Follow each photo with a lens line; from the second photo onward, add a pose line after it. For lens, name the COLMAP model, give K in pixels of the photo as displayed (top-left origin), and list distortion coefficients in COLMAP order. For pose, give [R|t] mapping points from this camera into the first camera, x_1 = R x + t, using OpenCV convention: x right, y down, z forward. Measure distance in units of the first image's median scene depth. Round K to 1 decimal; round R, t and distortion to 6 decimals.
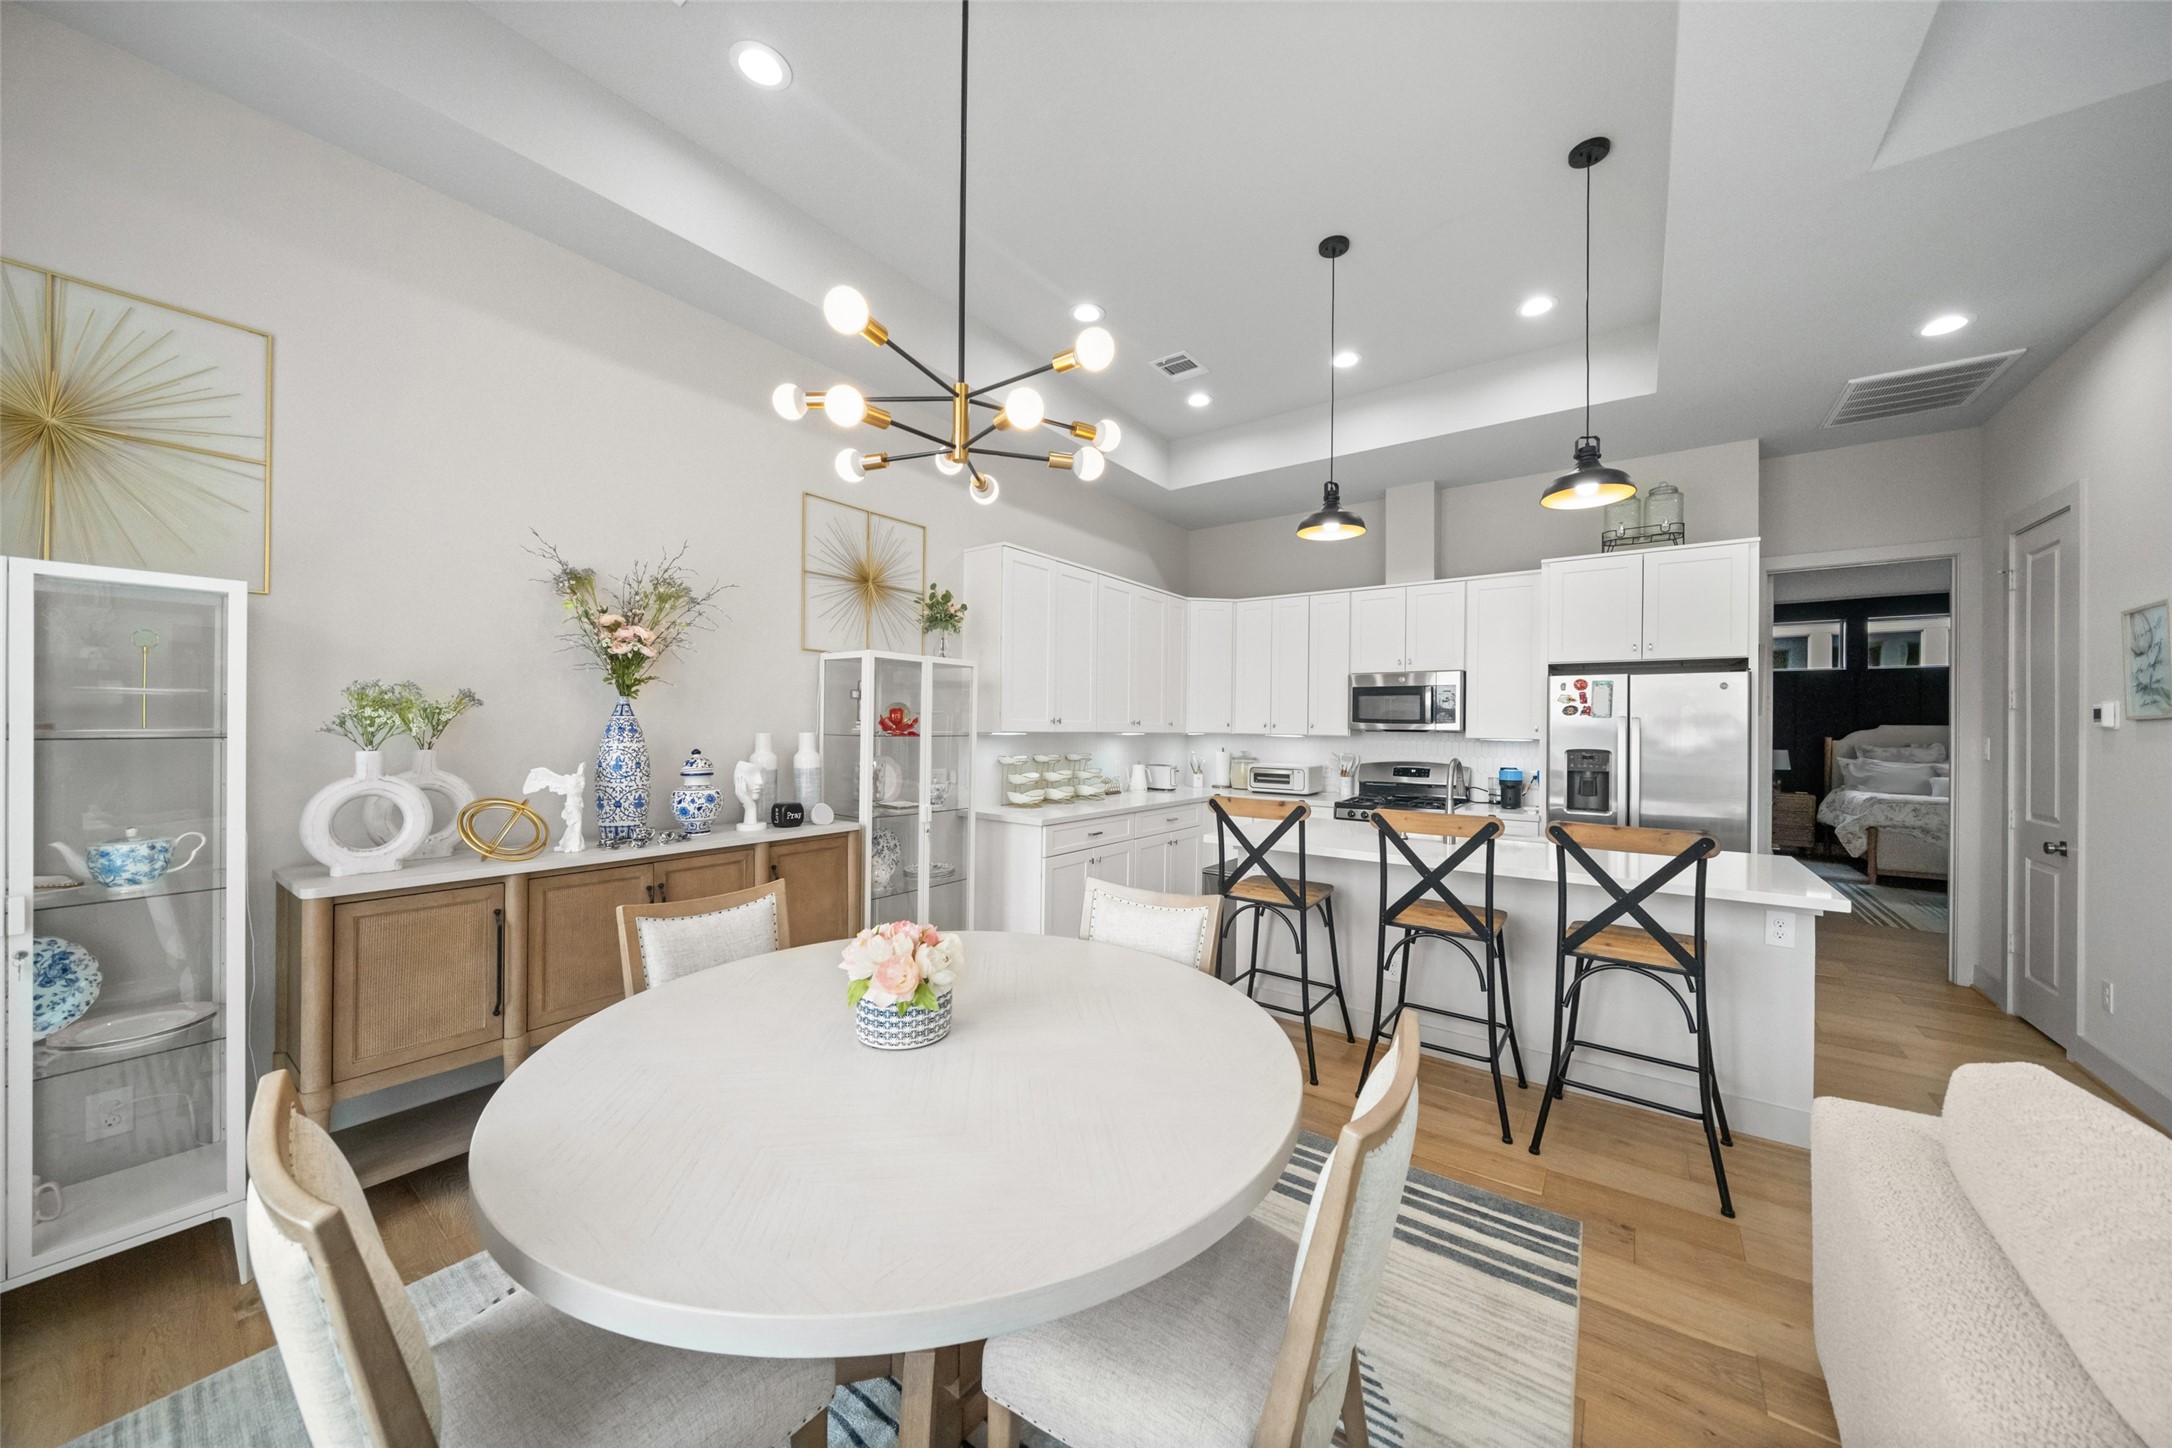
lens RADIAL K [[741.3, 0, 1086.0], [0, 741.3, 724.0], [0, 0, 1]] dist [-0.008058, 0.000061]
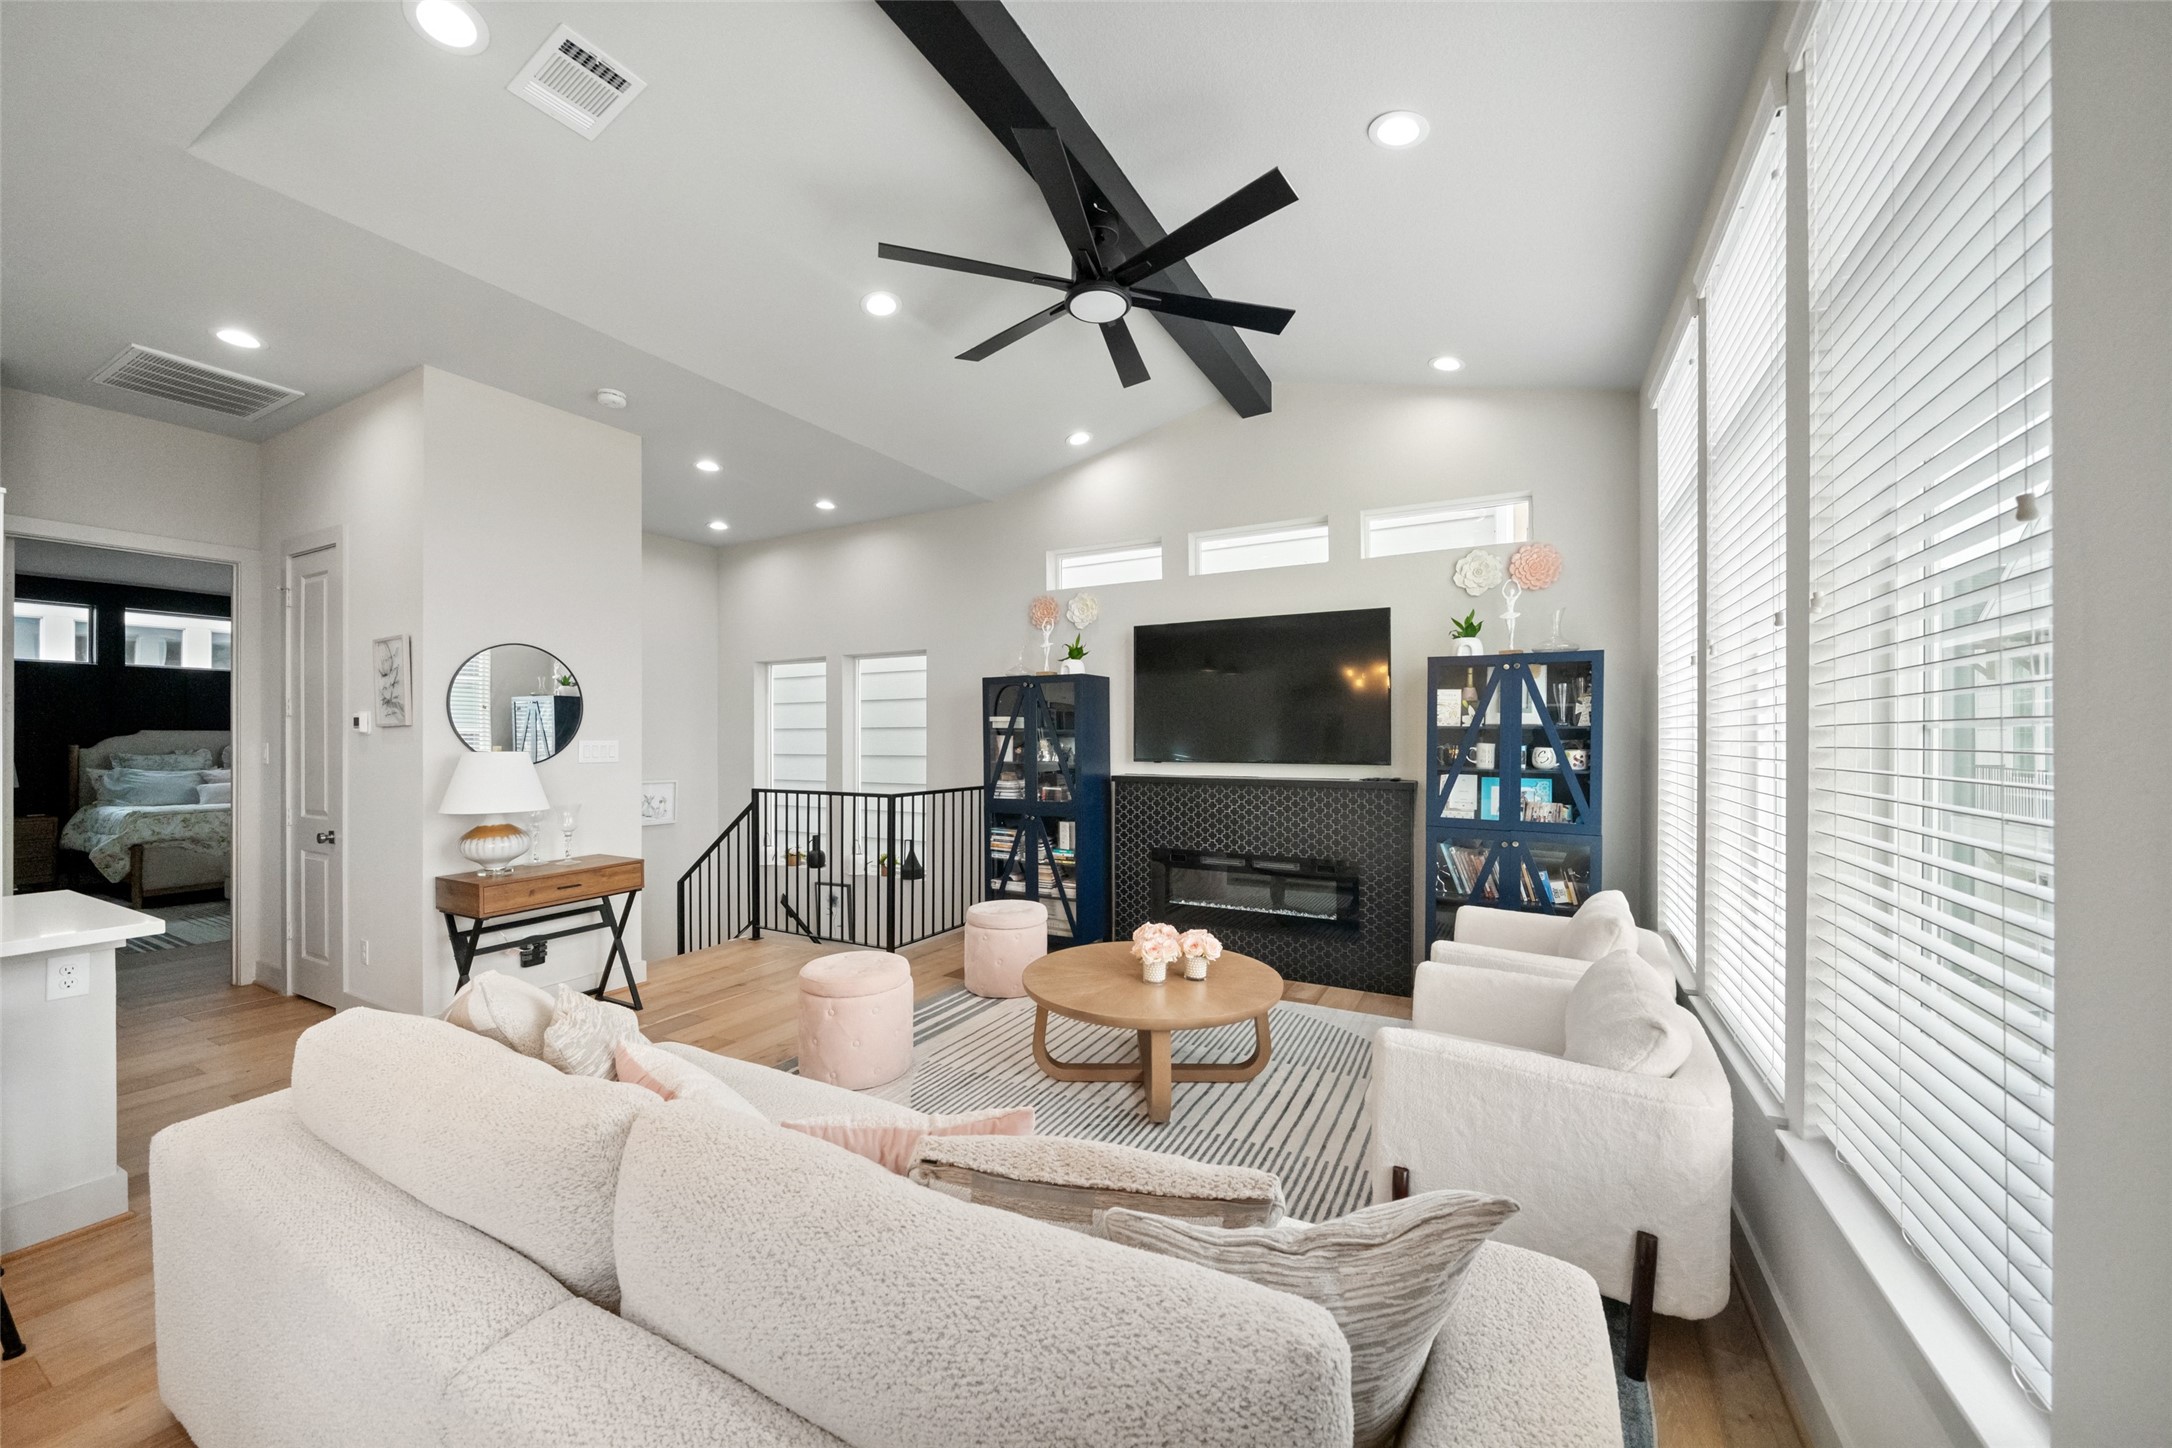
lens RADIAL K [[795.6, 0, 1082.9], [0, 795.6, 735.0], [0, 0, 1]] dist [-0.004879, -0.000011]
pose [[-0.138000, -0.006185, 0.990413, -0.065868], [-0.001865, 0.999980, 0.005985, -0.001426], [-0.990430, -0.001022, -0.138009, -0.008777]]
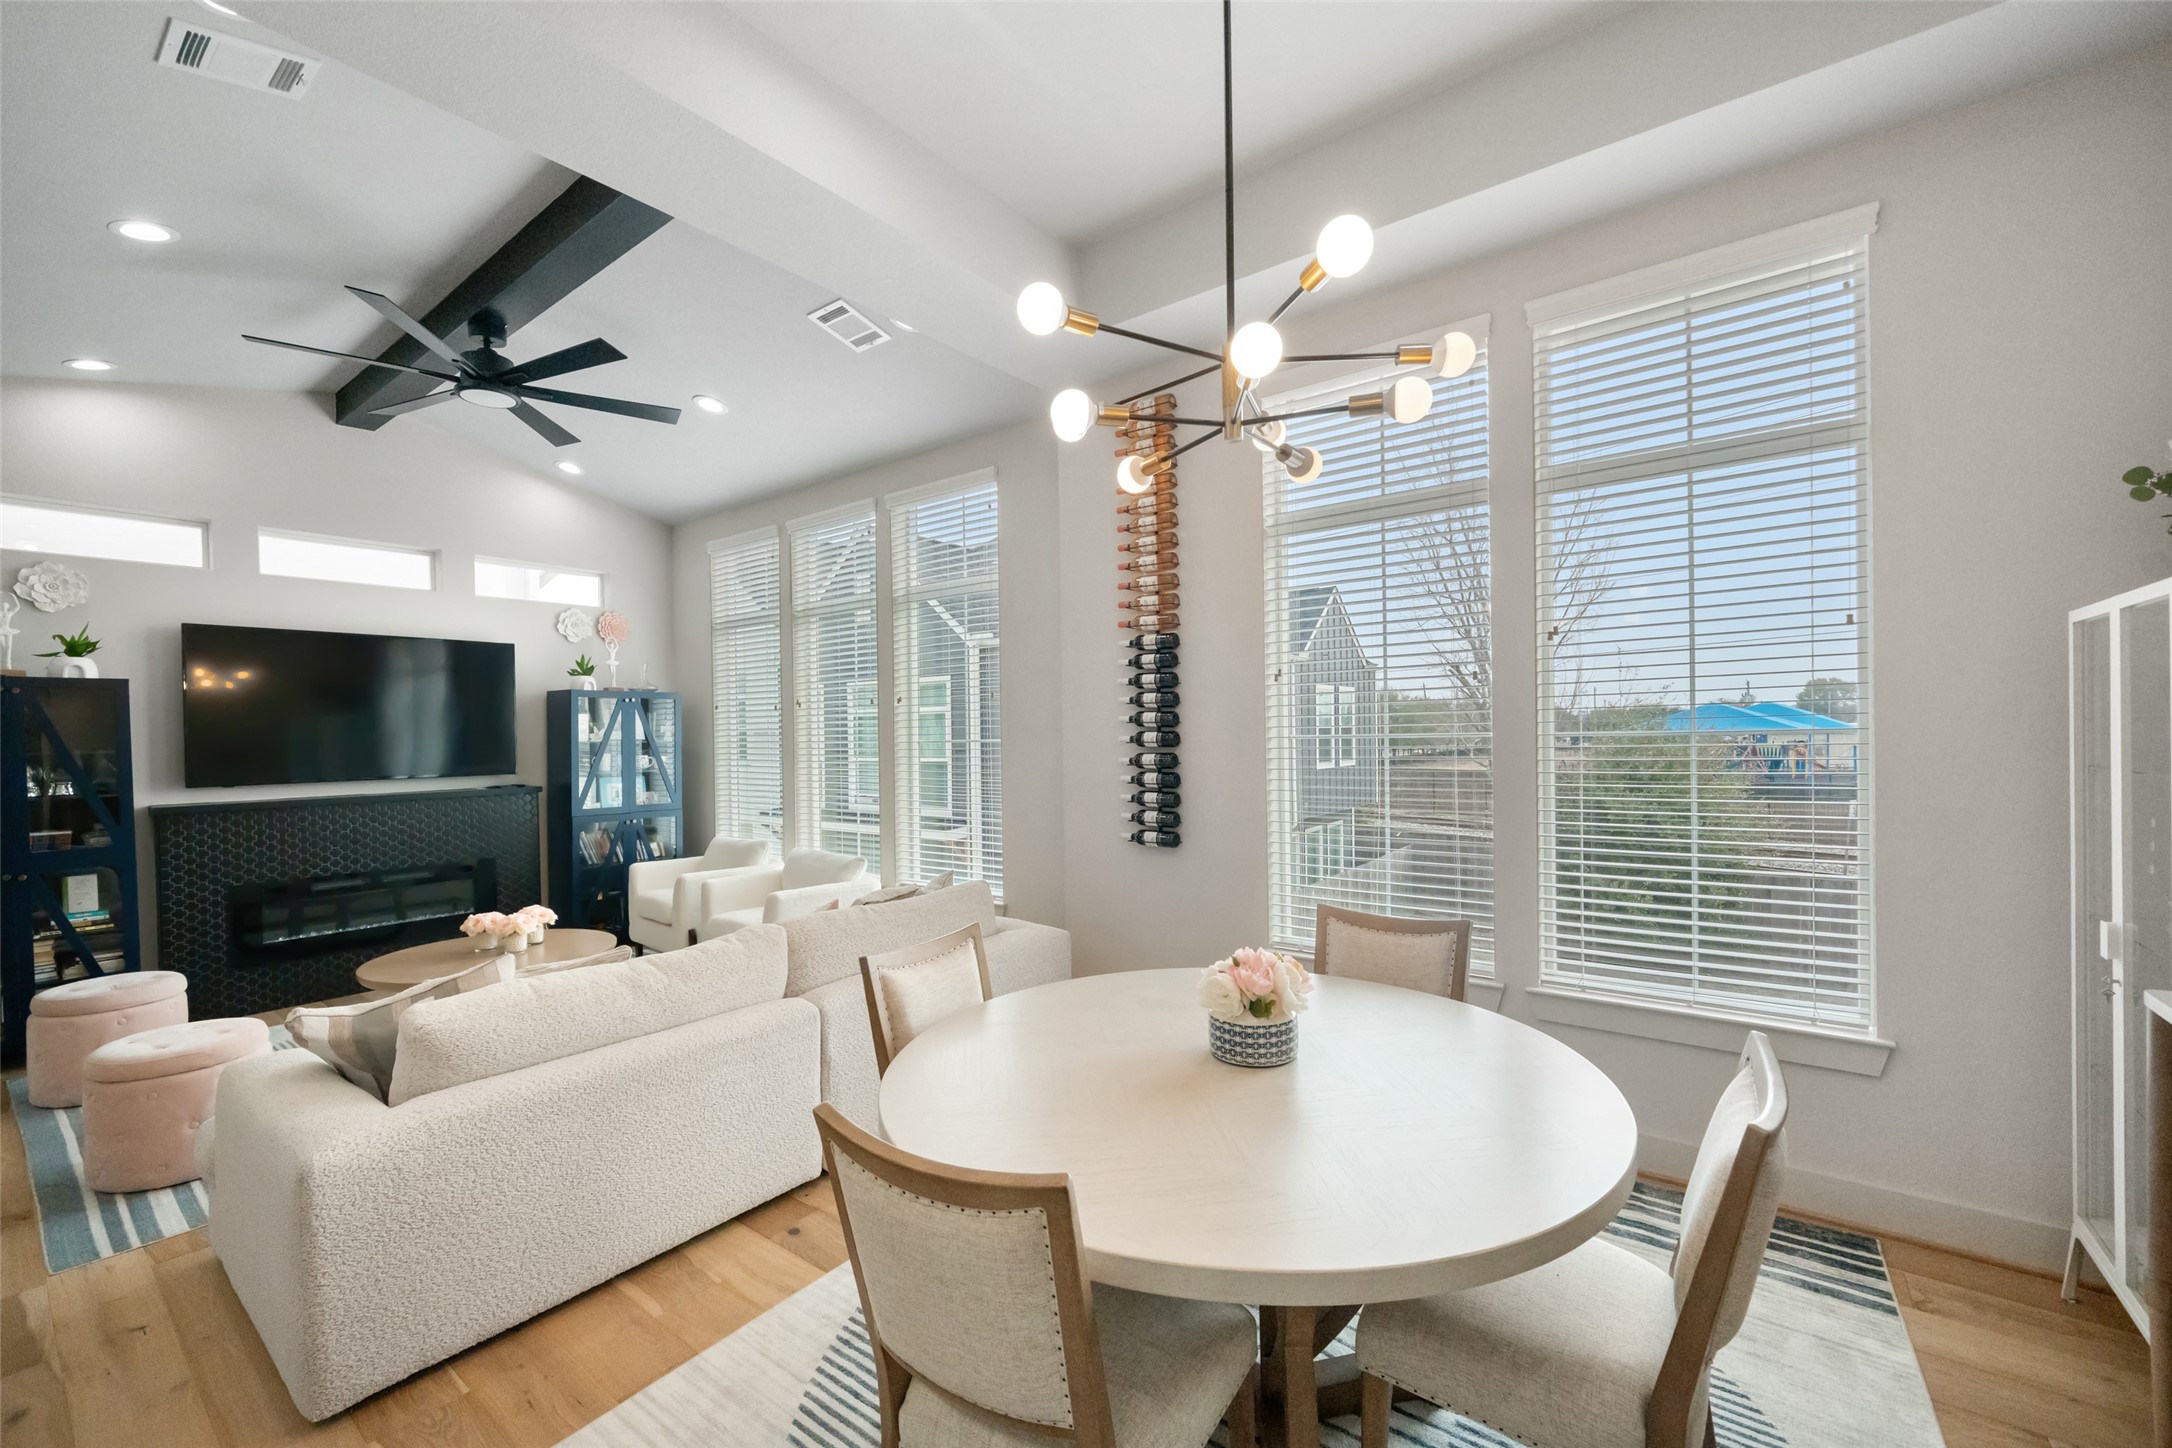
lens RADIAL K [[874.8, 0, 1081.3], [0, 874.8, 736.7], [0, 0, 1]] dist [0.000380, 0.000064]
pose [[-0.999863, 0.006839, 0.015061, -0.001257], [0.006918, 0.999963, 0.005191, -0.018752], [-0.015025, 0.005294, -0.999873, 0.948002]]
